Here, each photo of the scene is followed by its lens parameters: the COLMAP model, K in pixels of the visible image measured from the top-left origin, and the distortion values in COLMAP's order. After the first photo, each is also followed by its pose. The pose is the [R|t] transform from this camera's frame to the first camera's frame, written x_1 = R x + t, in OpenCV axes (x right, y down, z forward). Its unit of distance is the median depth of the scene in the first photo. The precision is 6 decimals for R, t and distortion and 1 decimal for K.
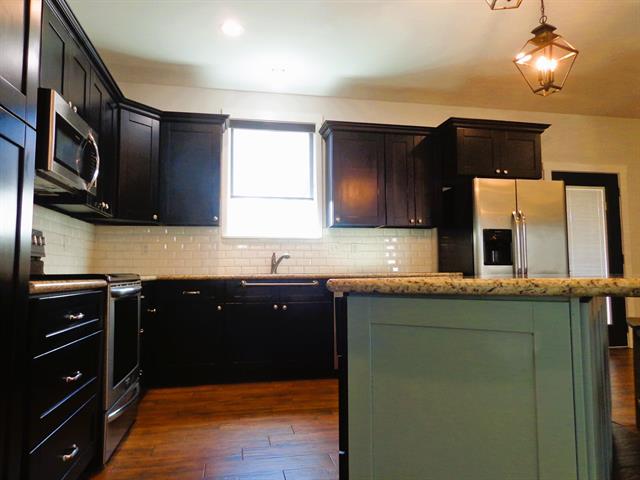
lens RADIAL K [[458.7, 0, 320.0], [0, 458.7, 240.0], [0, 0, 1]] dist [-0.004681, -0.001514]
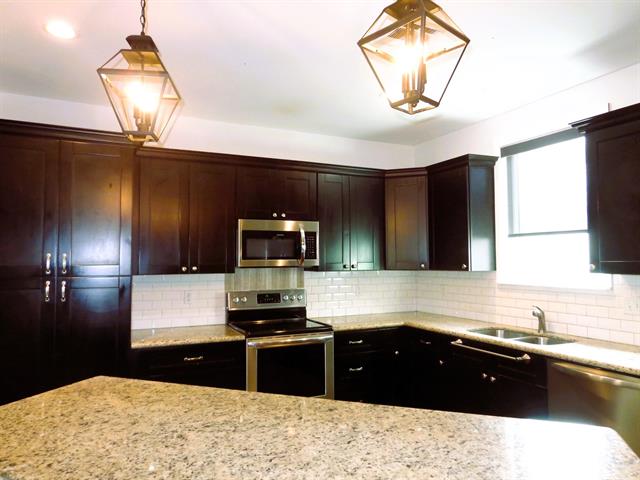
lens RADIAL K [[458.7, 0, 320.0], [0, 458.7, 240.0], [0, 0, 1]] dist [-0.004681, -0.001514]
pose [[0.252103, -0.032133, -0.967167, 0.565842], [0.073897, 0.997169, -0.013867, -0.101405], [0.964875, -0.067975, 0.253764, 0.425483]]
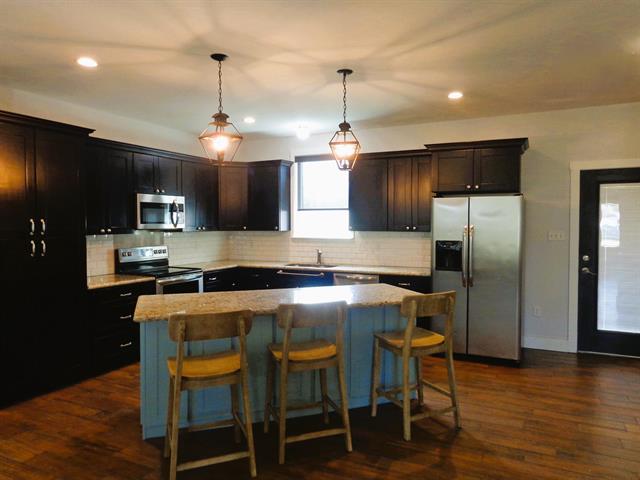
lens RADIAL K [[447.9, 0, 320.0], [0, 447.9, 240.0], [0, 0, 1]] dist [0.002690, 0.001777]
pose [[0.797346, 0.030036, -0.602774, 0.745244], [0.039636, 0.993998, 0.101962, -0.143072], [0.602219, -0.105190, 0.791371, -0.122337]]
